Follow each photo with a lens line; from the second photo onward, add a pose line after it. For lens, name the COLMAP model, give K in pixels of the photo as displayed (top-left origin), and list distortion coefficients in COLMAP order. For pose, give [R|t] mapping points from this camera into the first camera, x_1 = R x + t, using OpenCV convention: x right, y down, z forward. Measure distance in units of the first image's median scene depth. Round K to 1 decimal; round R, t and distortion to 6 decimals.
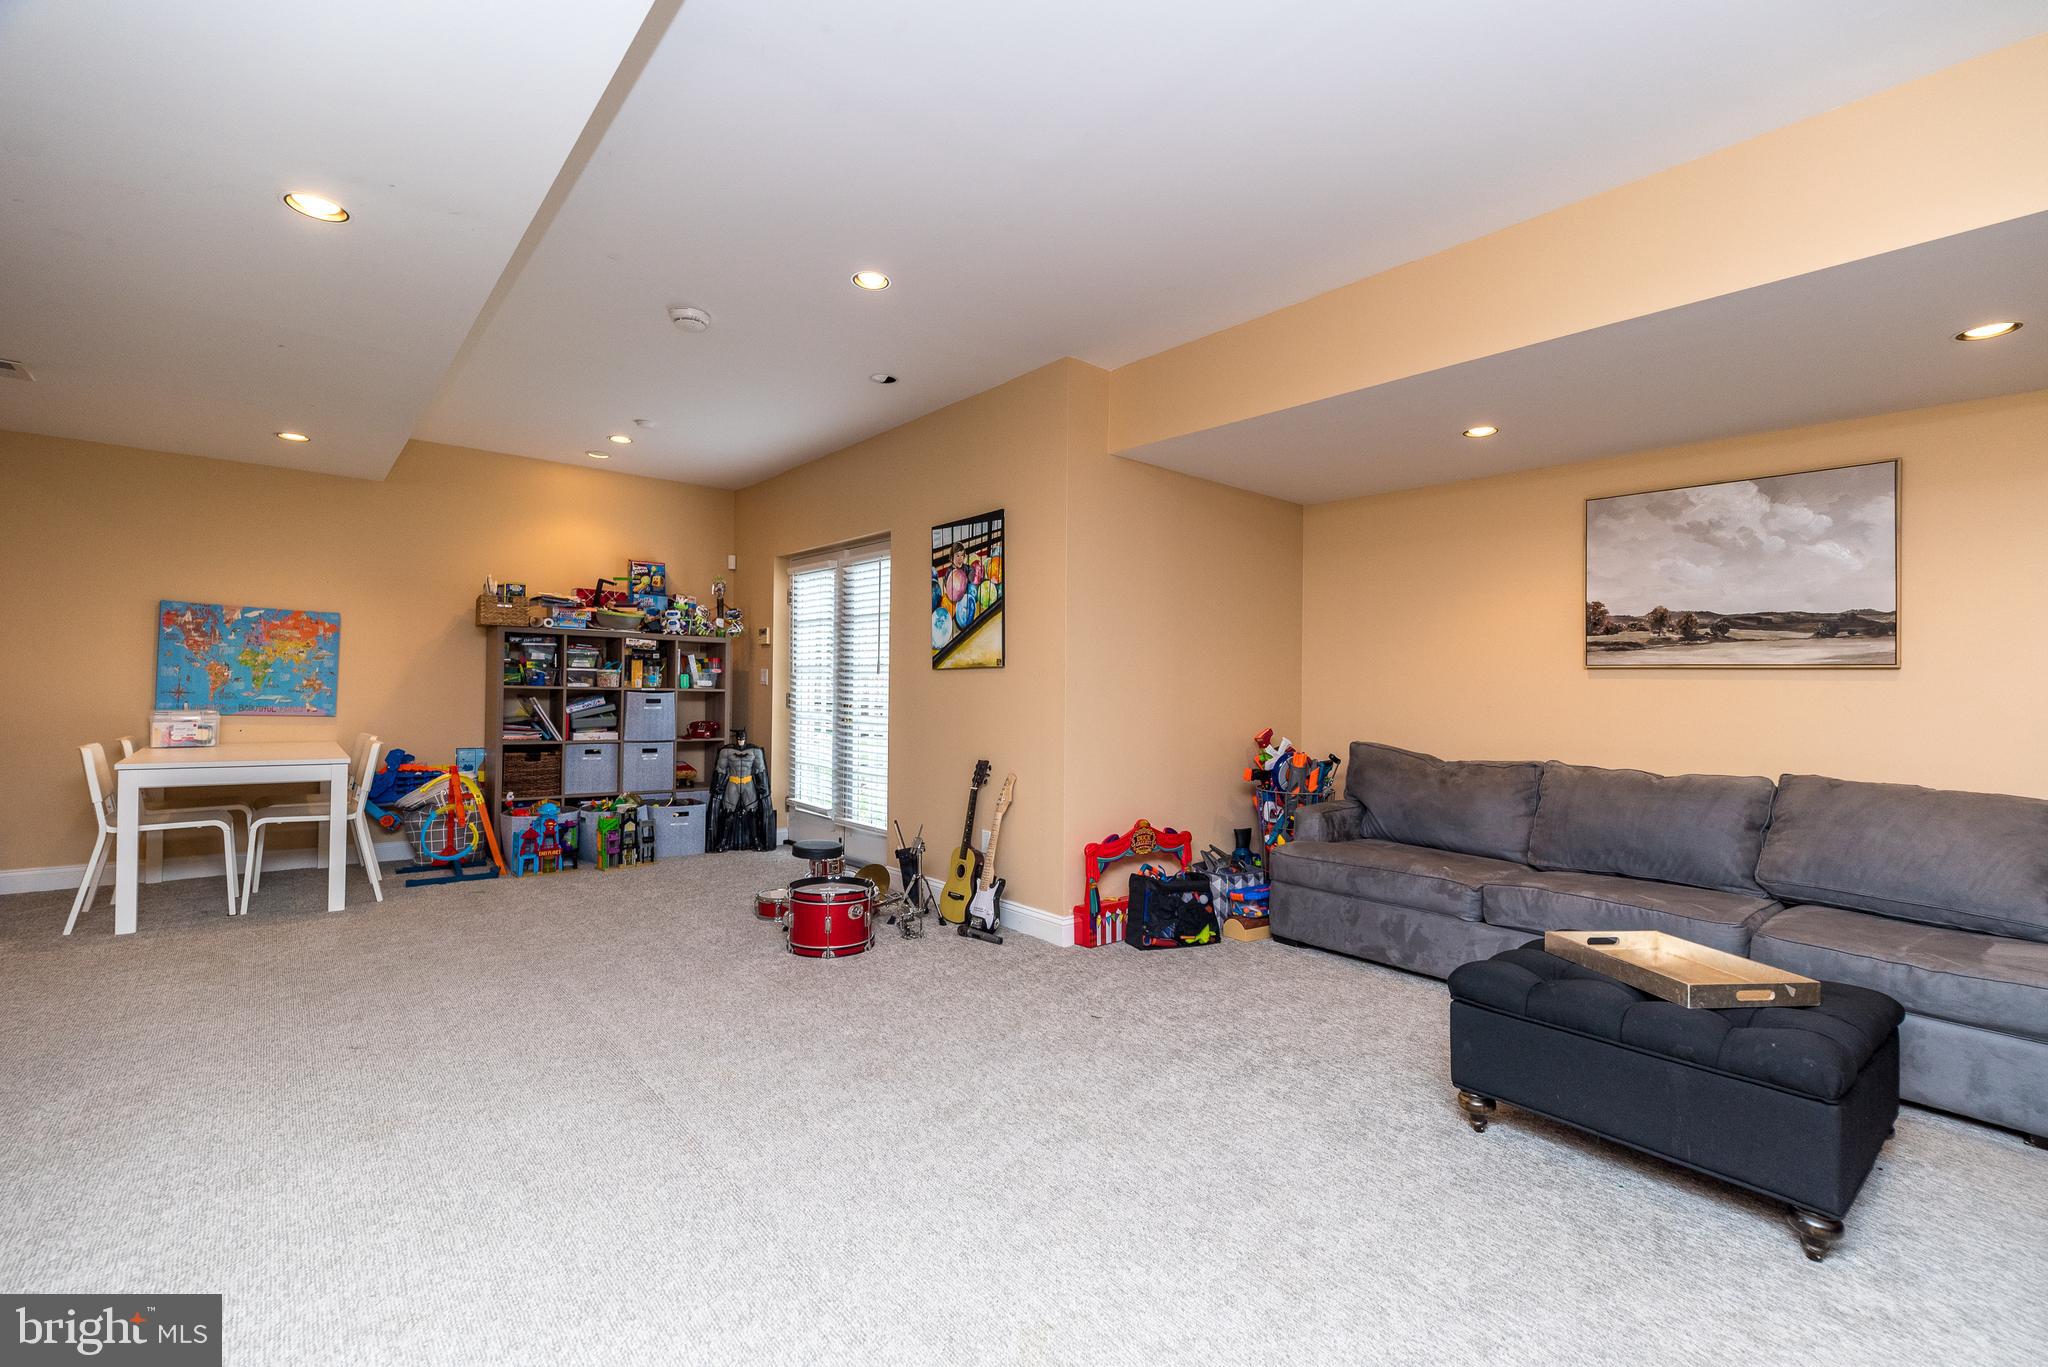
lens RADIAL K [[893.1, 0, 1022.6], [0, 893.1, 681.1], [0, 0, 1]] dist [0.015104, -0.000086]
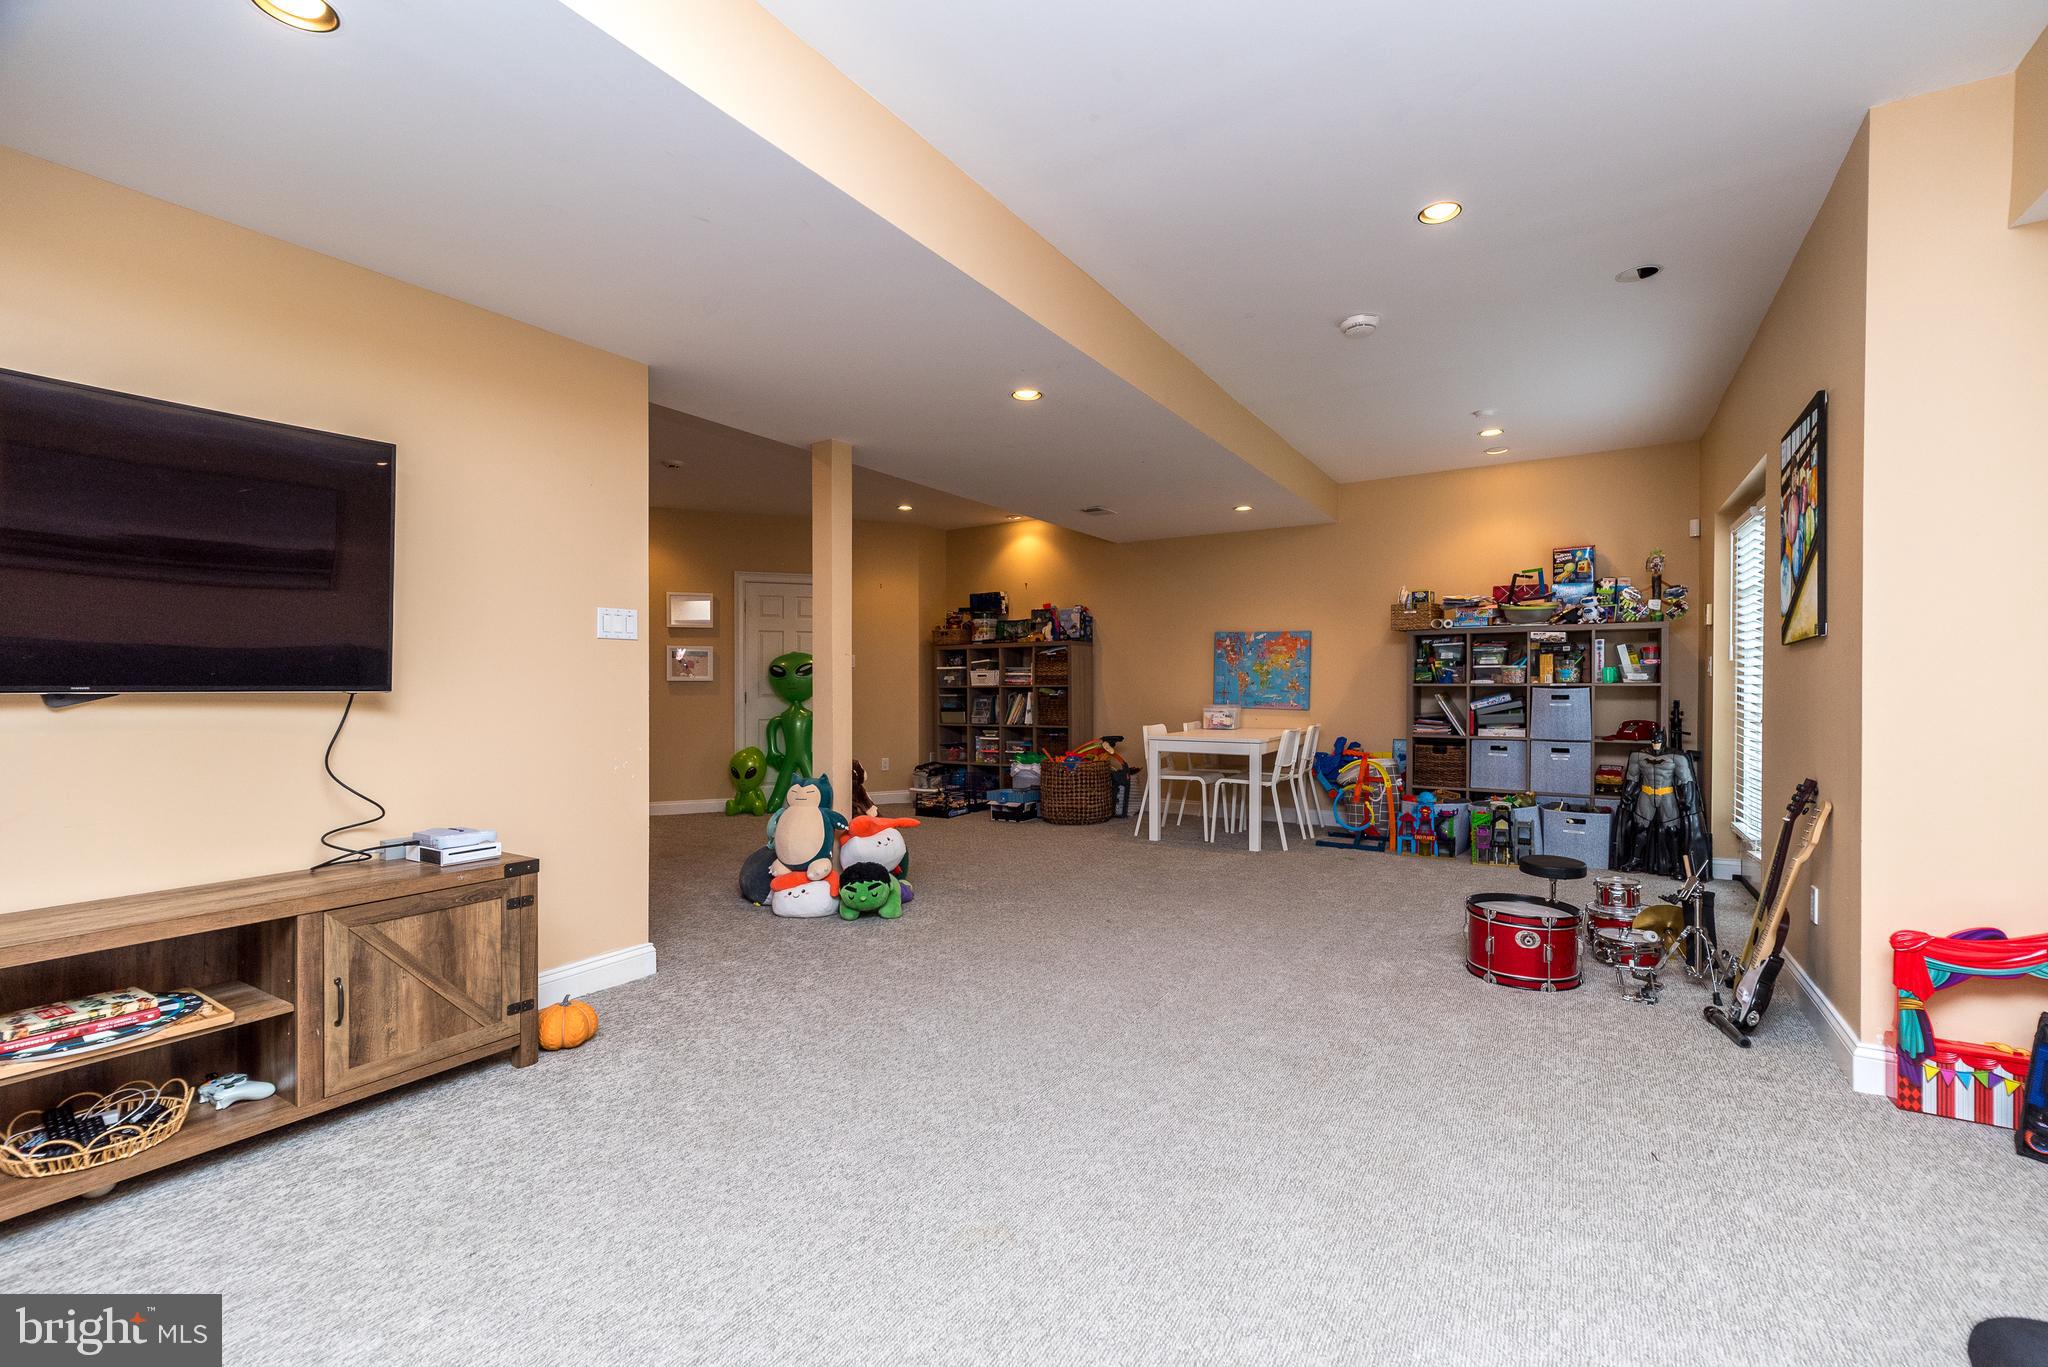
lens RADIAL K [[893.1, 0, 1024.1], [0, 893.1, 694.0], [0, 0, 1]] dist [0.015104, -0.000086]
pose [[0.318230, -0.011384, -0.947945, 0.306504], [0.020387, 0.999779, -0.005163, 0.012857], [0.947794, -0.017683, 0.318392, 0.182839]]
